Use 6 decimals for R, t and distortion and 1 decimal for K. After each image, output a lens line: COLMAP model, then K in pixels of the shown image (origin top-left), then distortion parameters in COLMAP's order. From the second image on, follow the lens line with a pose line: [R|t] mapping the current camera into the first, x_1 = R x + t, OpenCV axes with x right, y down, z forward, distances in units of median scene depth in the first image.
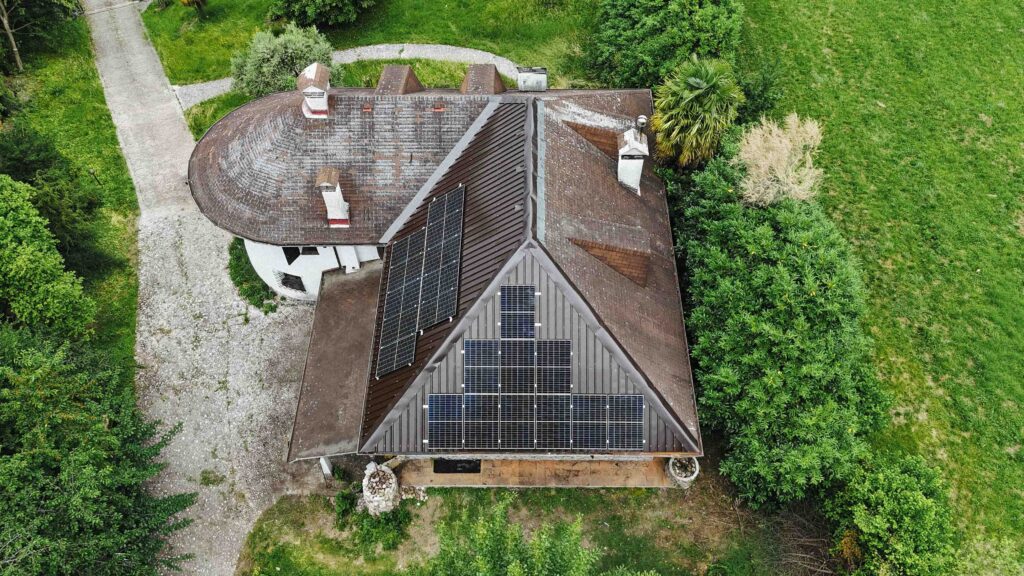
lens RADIAL K [[787.0, 0, 512.0], [0, 787.0, 288.0], [0, 0, 1]] dist [0.066103, -0.050103]
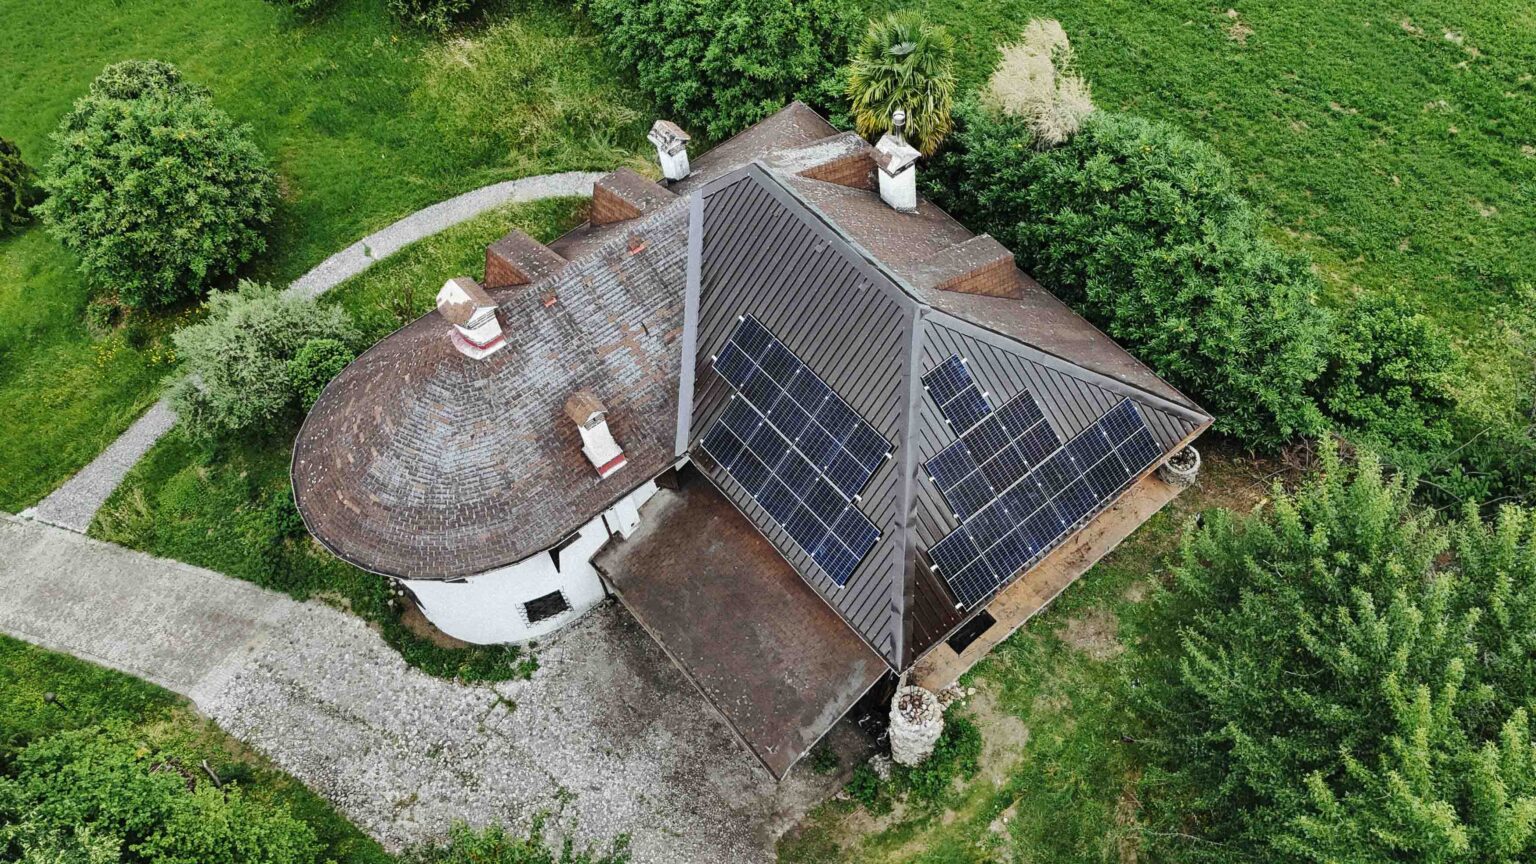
lens RADIAL K [[1314.0, 0, 888.7], [0, 1314.0, 448.1], [0, 0, 1]] dist [0.092244, -0.108348]
pose [[0.750116, -0.551713, 0.364608, -0.446657], [0.557170, 0.824241, 0.100936, -0.077086], [-0.356213, 0.127435, 0.925674, -0.123937]]
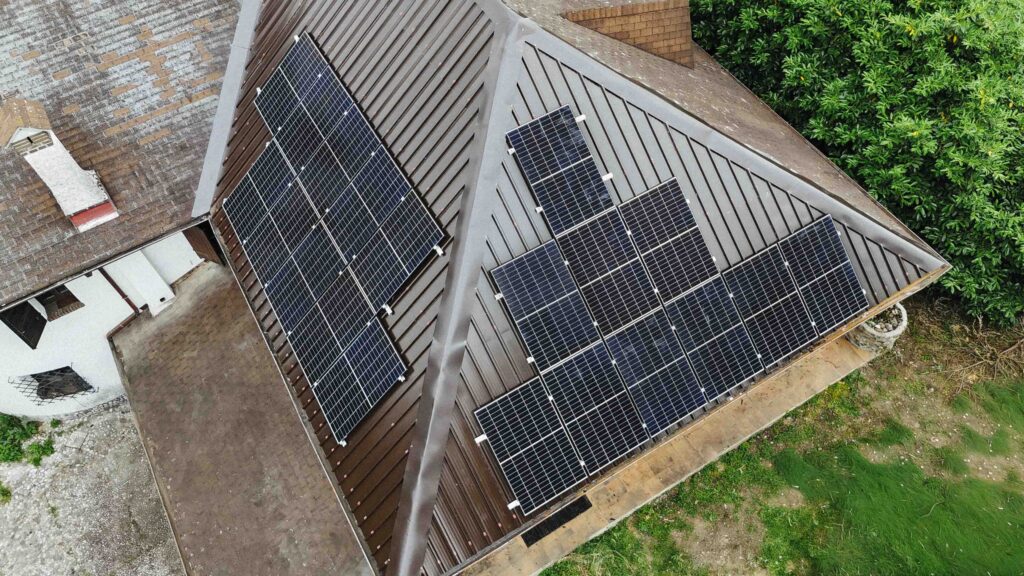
lens RADIAL K [[794.0, 0, 538.9], [0, 794.0, 277.3], [0, 0, 1]] dist [0.052703, -0.043828]
pose [[0.850874, -0.446831, 0.276326, -0.140110], [0.447432, 0.891980, 0.064620, 0.043037], [-0.275351, 0.068654, 0.958889, 0.452524]]
